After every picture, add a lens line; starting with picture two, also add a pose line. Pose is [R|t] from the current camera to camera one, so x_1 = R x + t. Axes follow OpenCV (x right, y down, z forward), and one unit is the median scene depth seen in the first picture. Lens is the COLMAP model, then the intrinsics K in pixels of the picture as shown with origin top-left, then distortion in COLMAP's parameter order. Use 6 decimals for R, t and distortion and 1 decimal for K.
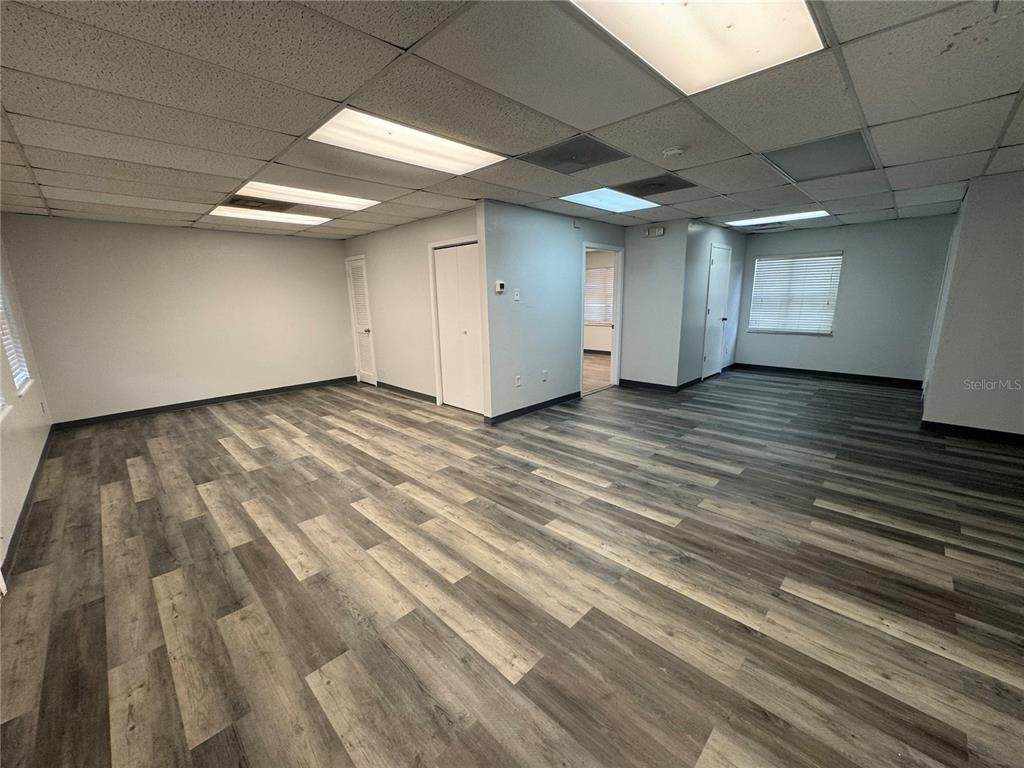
lens RADIAL K [[408.9, 0, 511.7], [0, 408.9, 384.2], [0, 0, 1]] dist [0.001498, 0.000451]
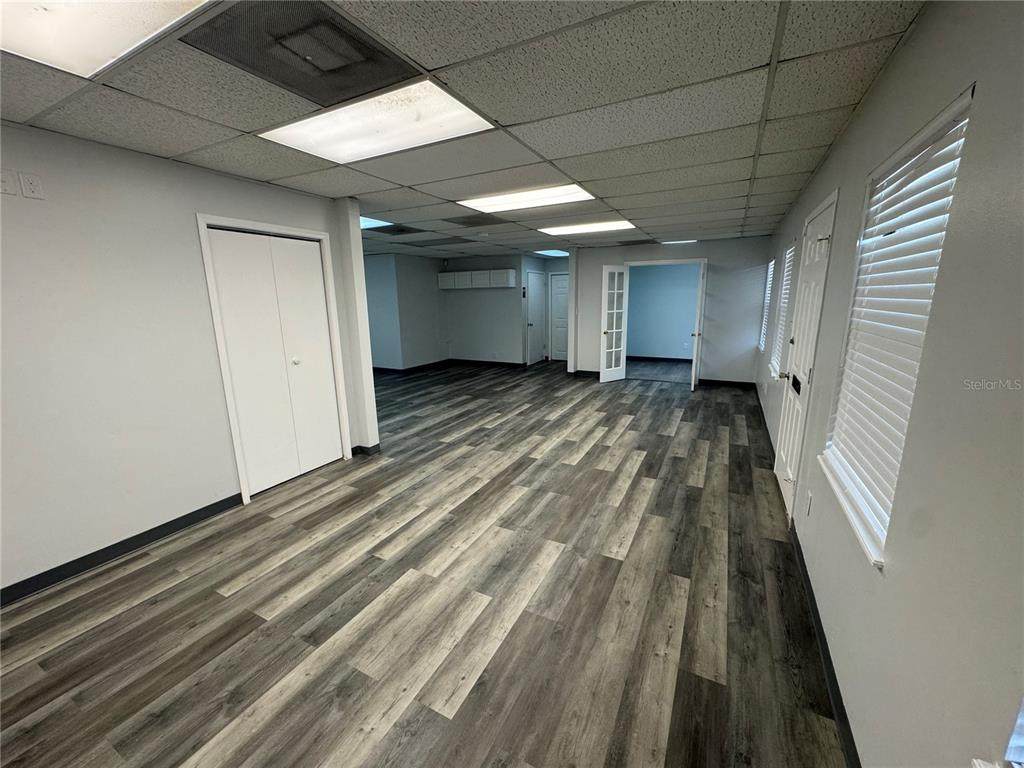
lens RADIAL K [[408.9, 0, 511.1], [0, 408.9, 384.7], [0, 0, 1]] dist [0.001498, 0.000451]
pose [[-0.294804, -0.174488, 0.939492, -1.299593], [0.222146, 0.943734, 0.244983, -0.265782], [-0.929377, 0.280926, -0.239455, 1.230181]]
